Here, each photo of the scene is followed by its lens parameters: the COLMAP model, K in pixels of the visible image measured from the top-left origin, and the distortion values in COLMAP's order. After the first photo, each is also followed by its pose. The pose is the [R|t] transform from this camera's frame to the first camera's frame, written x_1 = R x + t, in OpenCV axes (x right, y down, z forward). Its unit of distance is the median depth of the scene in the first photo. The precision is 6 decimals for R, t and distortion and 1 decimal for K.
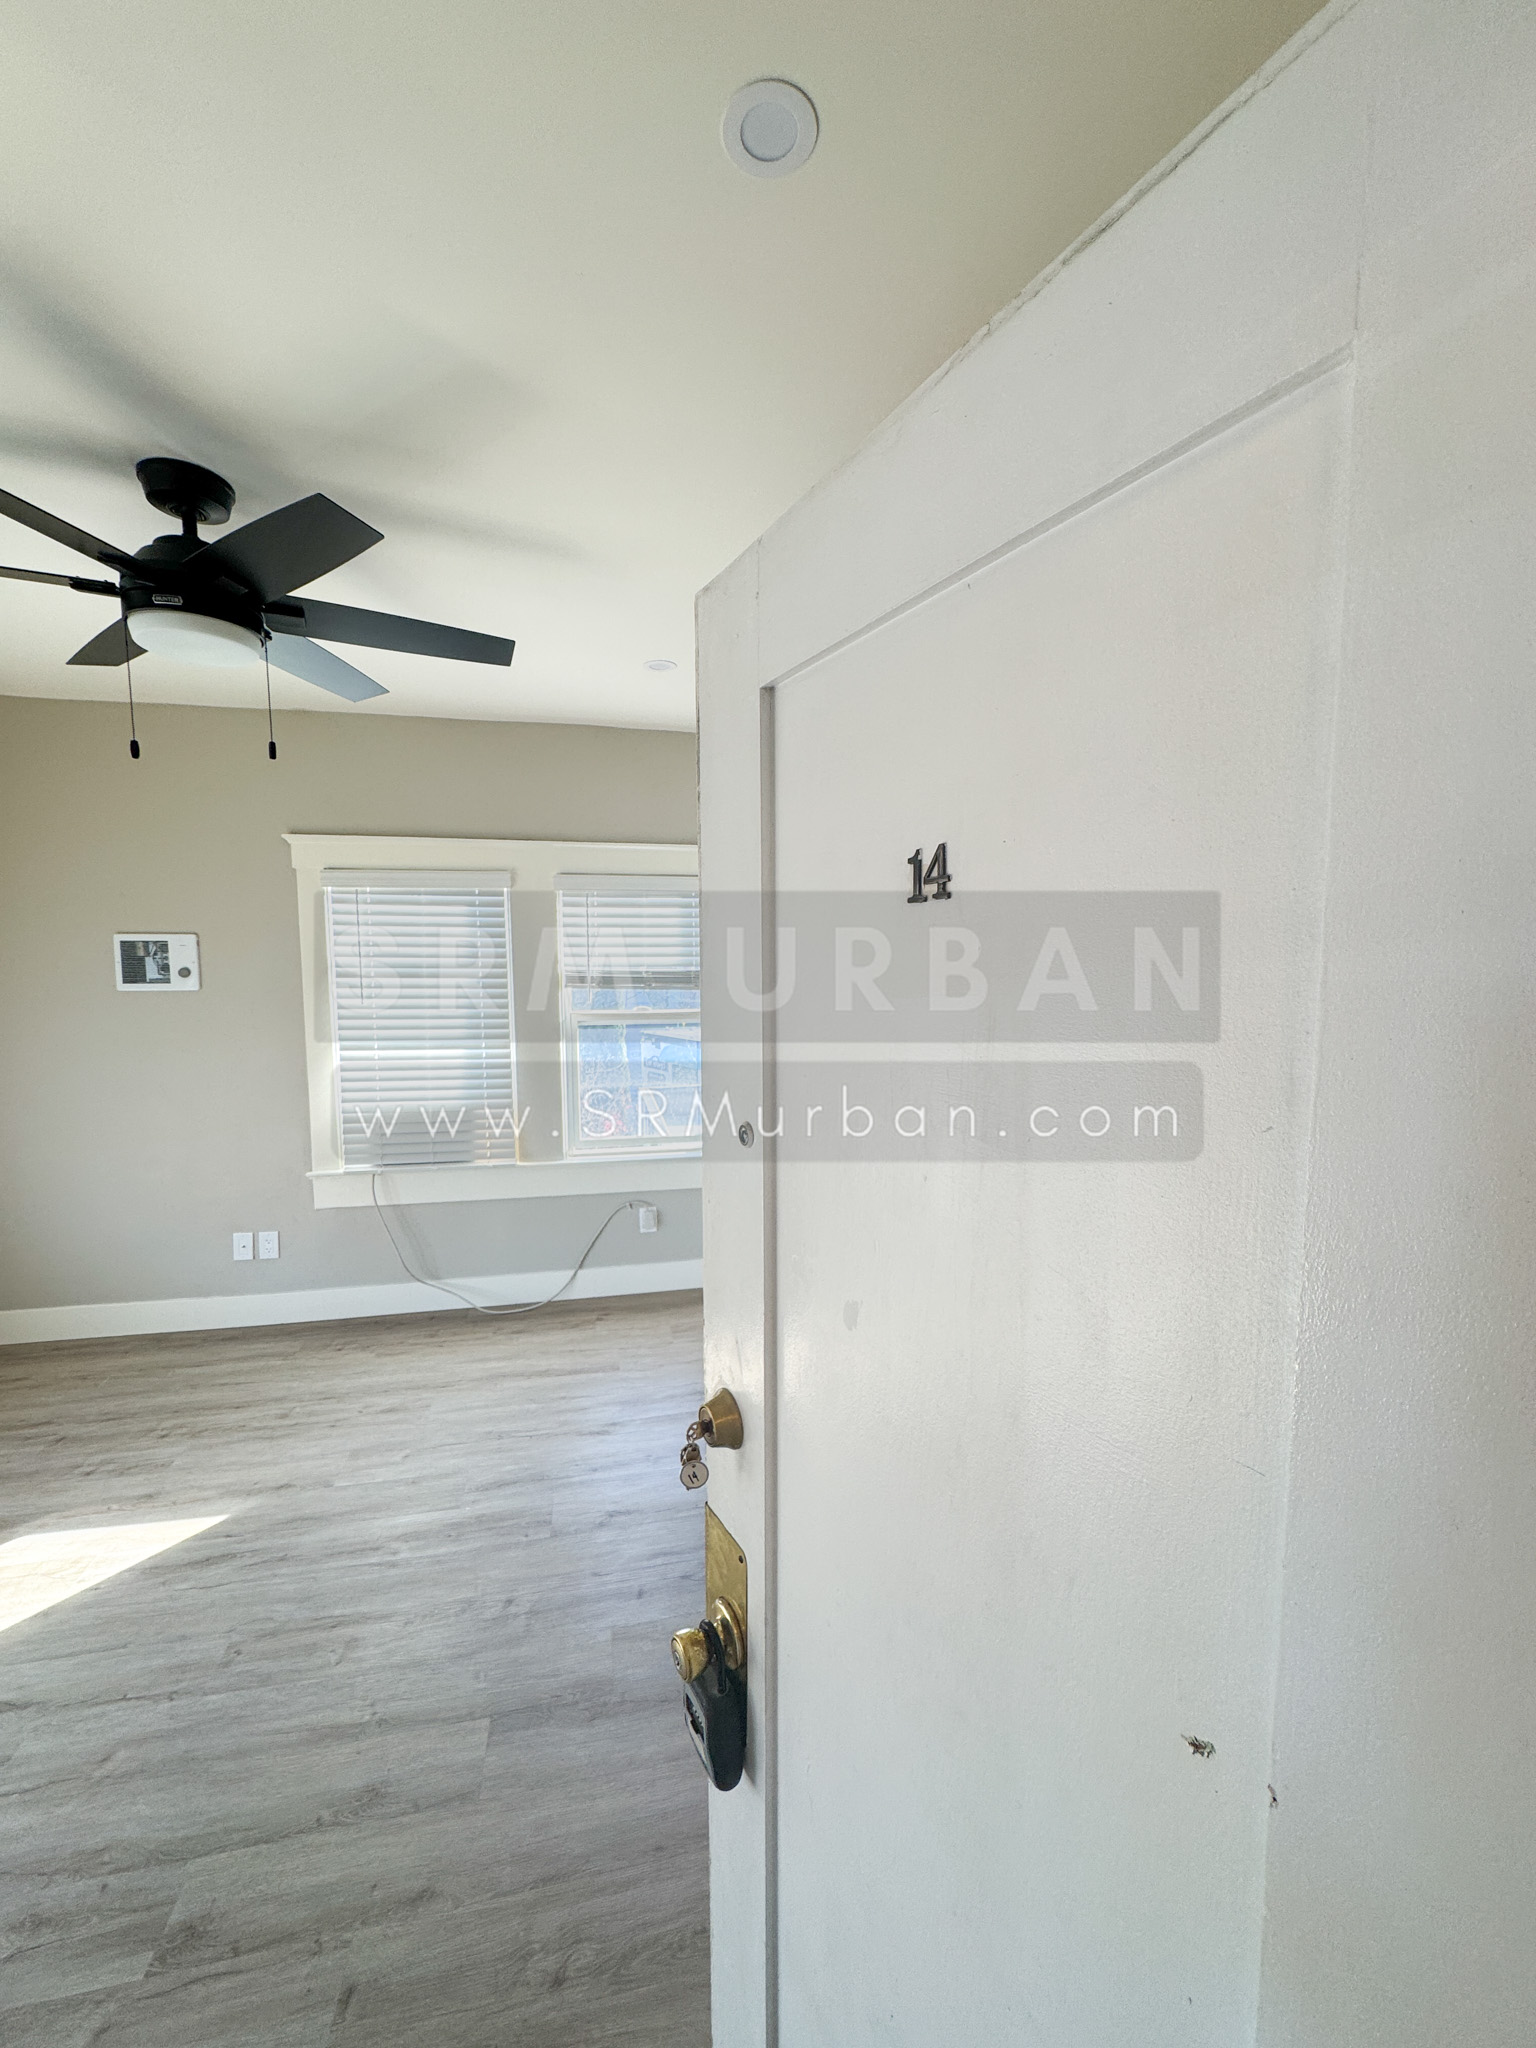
lens RADIAL K [[811.2, 0, 769.4], [0, 811.2, 1028.9], [0, 0, 1]] dist [-0.001464, 0.000609]
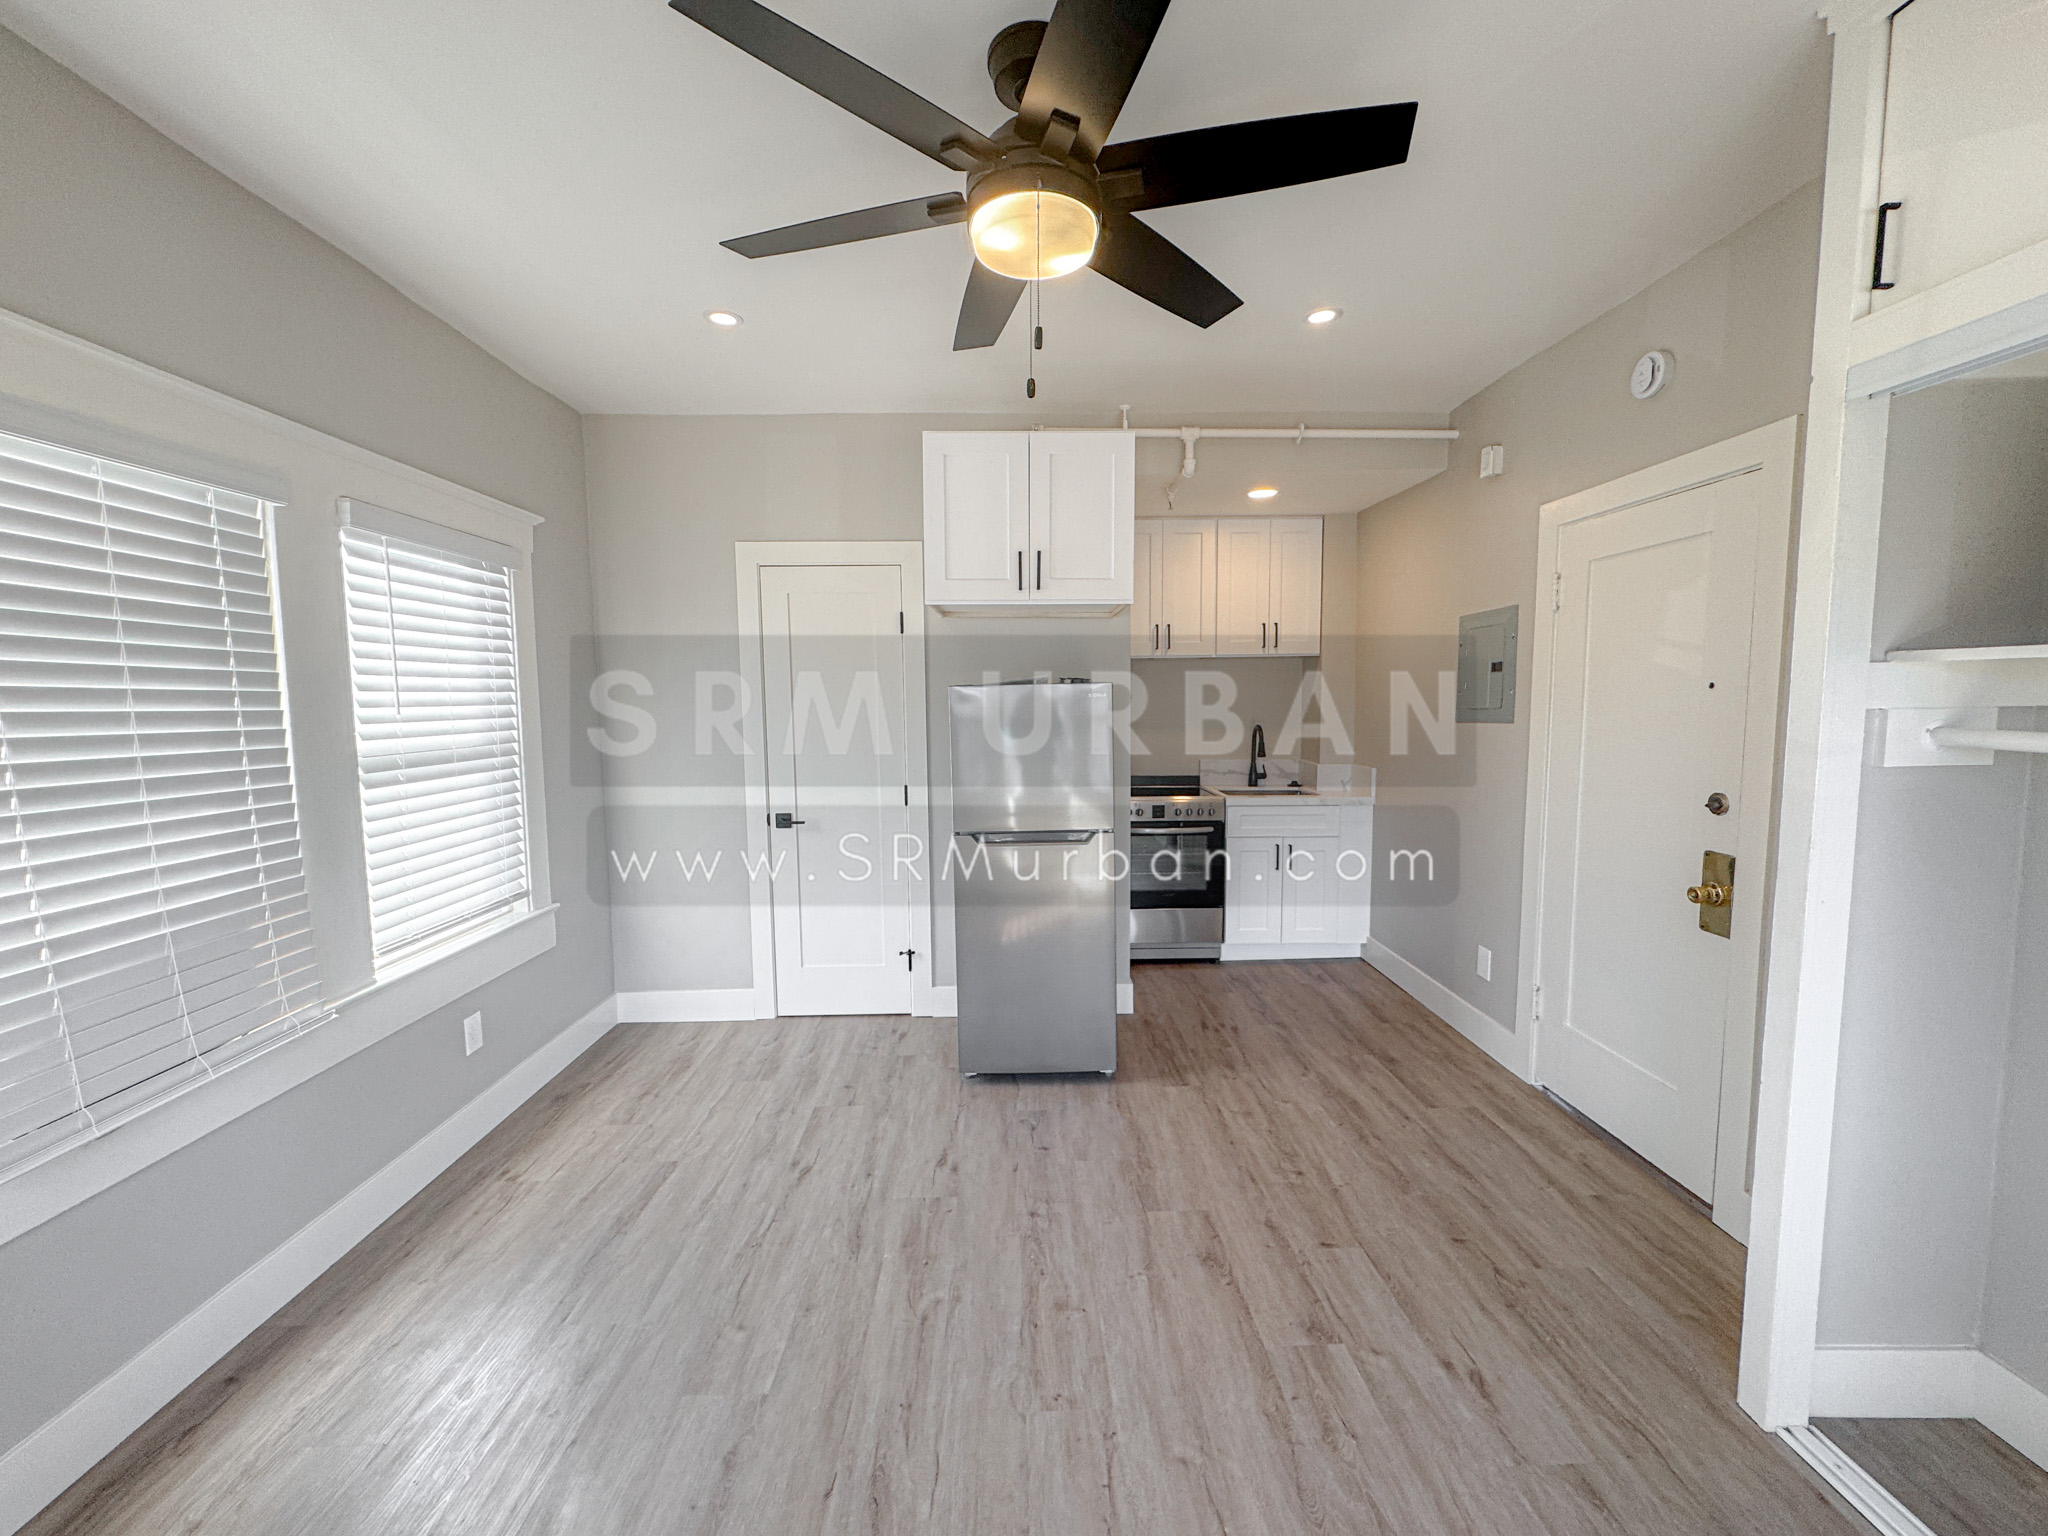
lens RADIAL K [[811.2, 0, 1027.3], [0, 811.2, 765.1], [0, 0, 1]] dist [-0.001464, 0.000609]
pose [[0.180789, -0.082285, 0.980074, -1.064613], [0.102507, 0.992643, 0.064431, 0.020645], [-0.978165, 0.088816, 0.187894, 0.584281]]
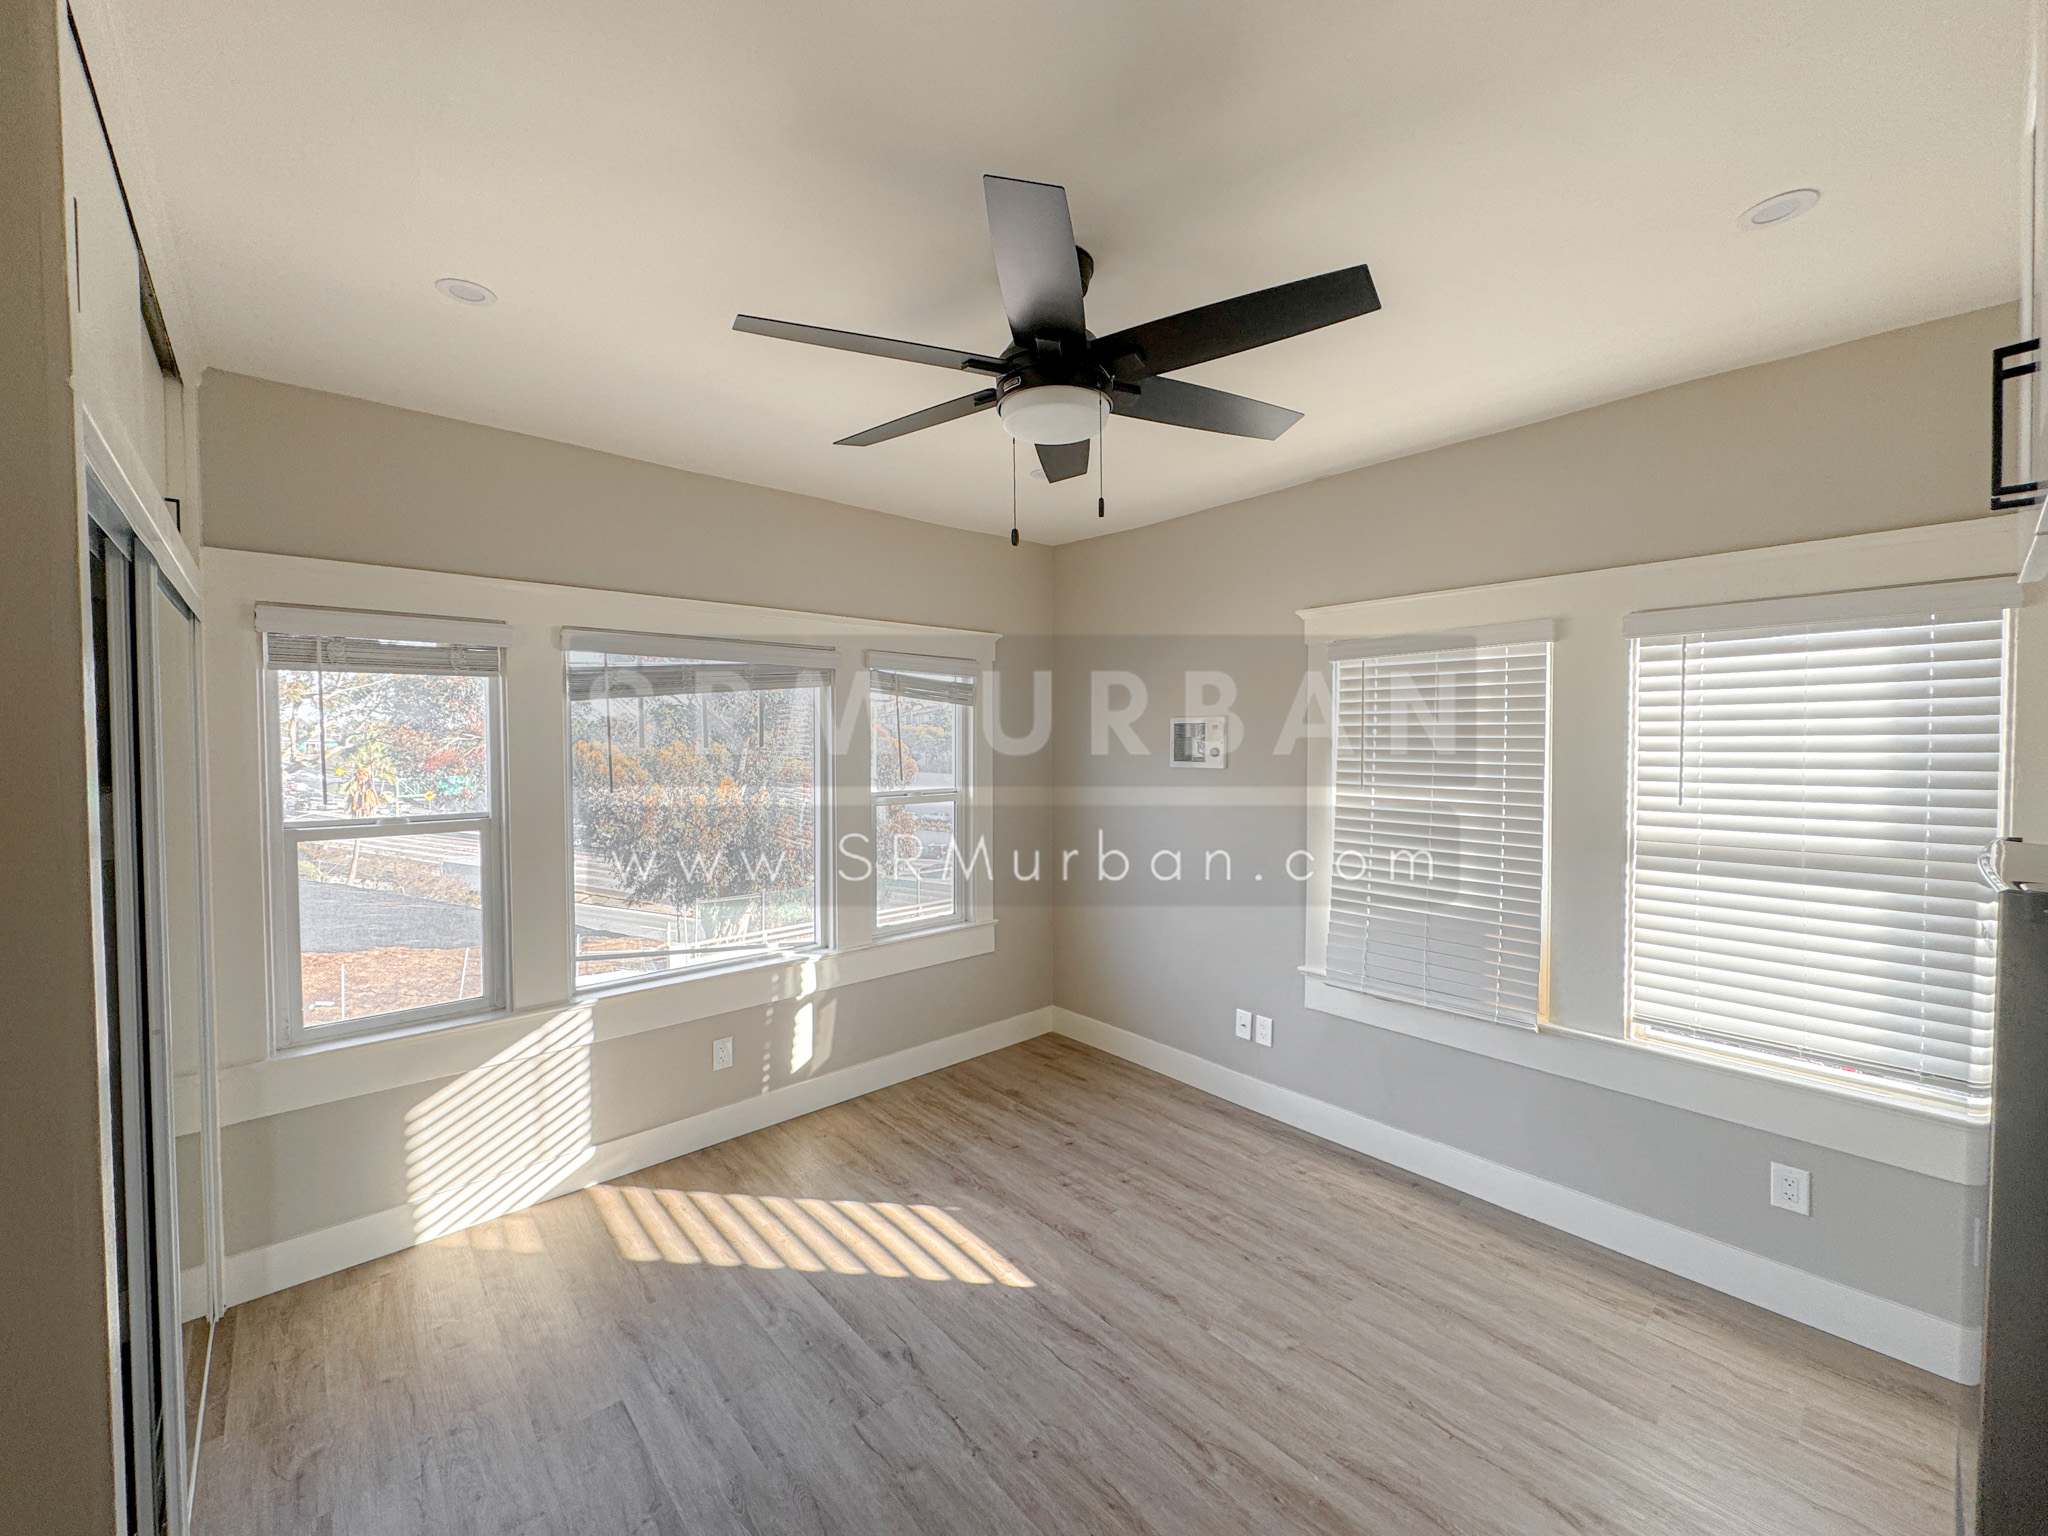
lens RADIAL K [[811.2, 0, 1028.6], [0, 811.2, 763.7], [0, 0, 1]] dist [-0.001464, 0.000609]
pose [[0.498479, 0.023040, -0.866596, 0.109051], [-0.080780, 0.996532, -0.019972, -0.016346], [0.863130, 0.079959, 0.498611, 0.327187]]
